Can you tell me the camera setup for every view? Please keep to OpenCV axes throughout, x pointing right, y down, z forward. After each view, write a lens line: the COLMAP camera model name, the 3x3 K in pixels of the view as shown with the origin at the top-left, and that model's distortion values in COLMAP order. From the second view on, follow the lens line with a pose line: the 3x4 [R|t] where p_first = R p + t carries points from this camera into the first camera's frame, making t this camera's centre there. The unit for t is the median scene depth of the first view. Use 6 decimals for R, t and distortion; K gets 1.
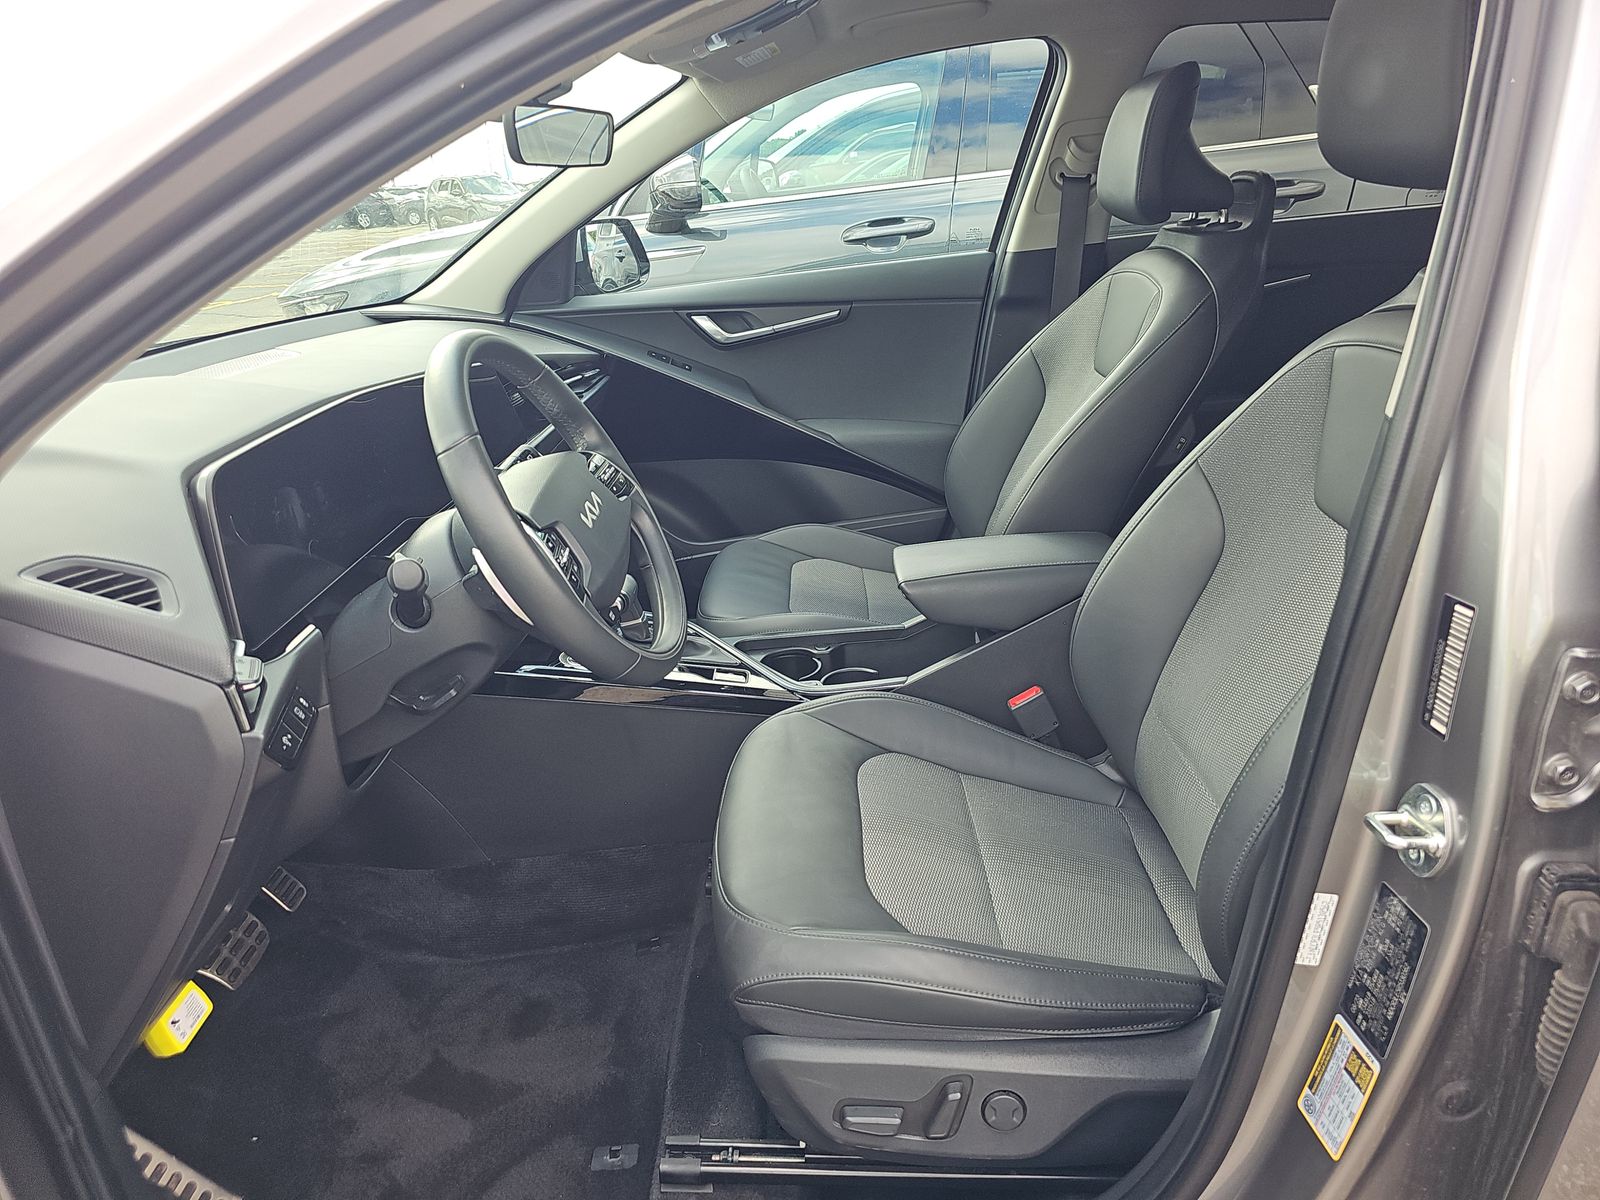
lens RADIAL K [[1102.2, 0, 768.5], [0, 1102.2, 599.9], [0, 0, 1]] dist [0.028489, -0.036051]
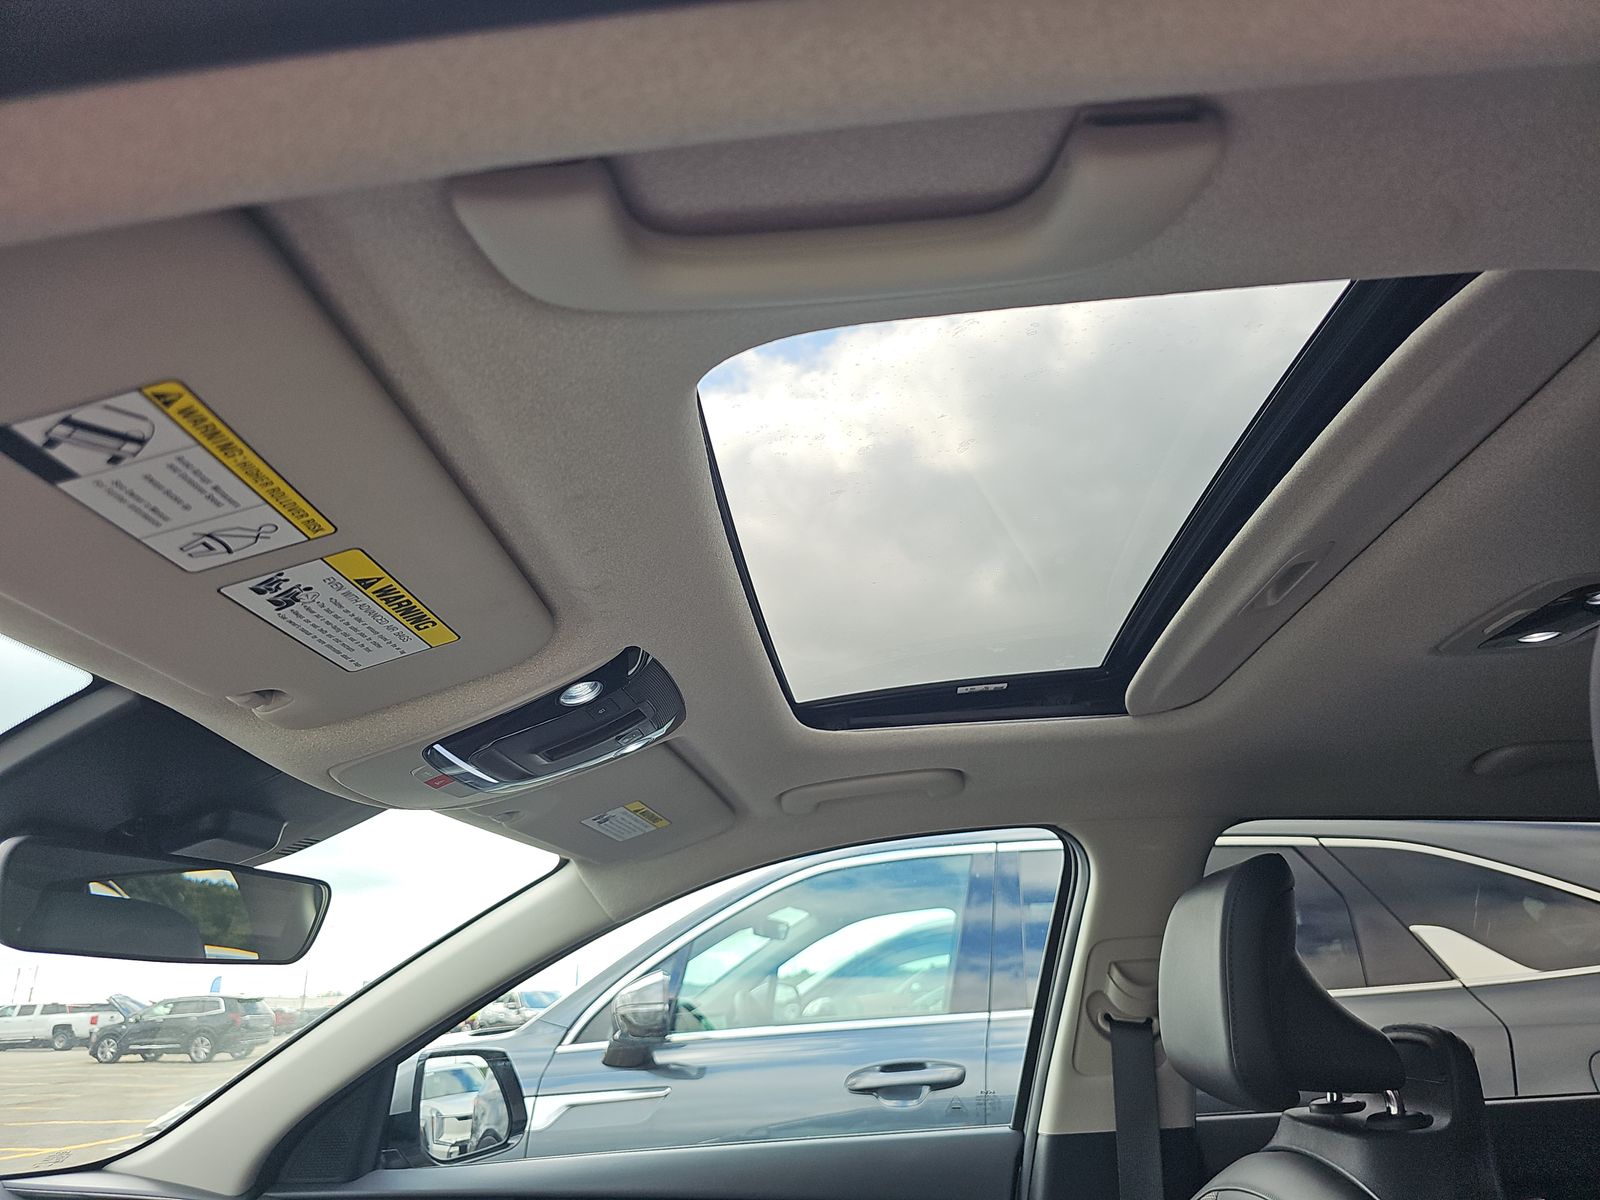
lens RADIAL K [[1102.2, 0, 768.5], [0, 1102.2, 599.9], [0, 0, 1]] dist [0.028489, -0.036051]
pose [[0.997225, 0.019588, -0.071818, 0.098556], [-0.061923, 0.753741, -0.654248, -0.117242], [0.041317, 0.656880, 0.752863, 0.305326]]
